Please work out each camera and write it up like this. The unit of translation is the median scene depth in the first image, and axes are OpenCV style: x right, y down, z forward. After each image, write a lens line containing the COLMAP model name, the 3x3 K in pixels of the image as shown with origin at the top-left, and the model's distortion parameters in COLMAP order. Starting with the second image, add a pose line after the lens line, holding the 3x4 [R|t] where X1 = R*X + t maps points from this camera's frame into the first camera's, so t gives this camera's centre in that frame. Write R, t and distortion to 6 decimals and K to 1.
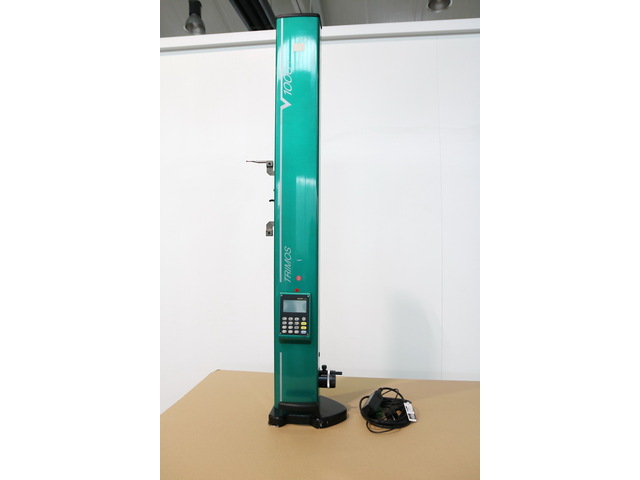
lens RADIAL K [[387.9, 0, 329.5], [0, 387.9, 235.4], [0, 0, 1]] dist [-0.075790, 0.006066]
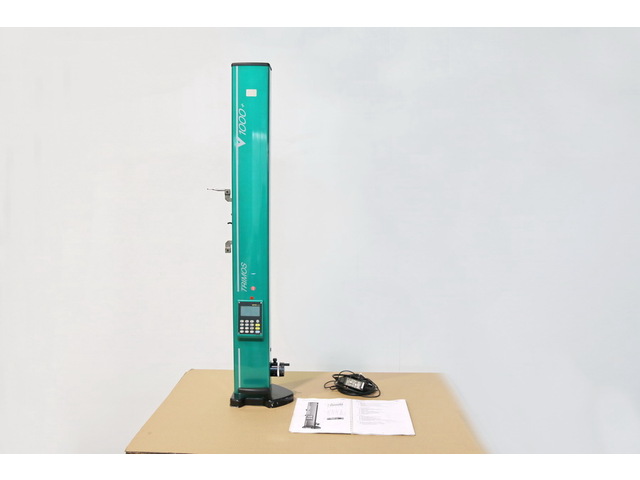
lens RADIAL K [[482.3, 0, 316.3], [0, 482.3, 238.4], [0, 0, 1]] dist [-0.074539, -0.002388]
pose [[0.997900, -0.003542, 0.064671, 0.021149], [-0.001131, 0.997399, 0.072075, -0.154549], [-0.064758, -0.071997, 0.995300, -0.506842]]
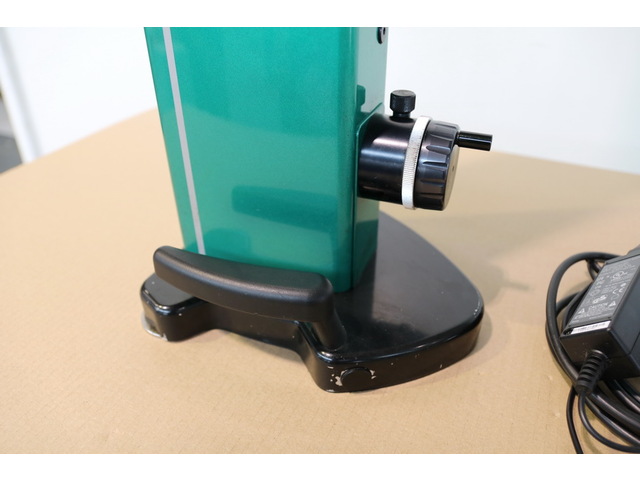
lens RADIAL K [[482.3, 0, 320.7], [0, 482.3, 245.0], [0, 0, 1]] dist [-0.074539, -0.002388]
pose [[0.944647, 0.169079, -0.281165, 0.028272], [0.004082, 0.850858, 0.525379, 0.287594], [0.328062, -0.497446, 0.803071, 0.785153]]
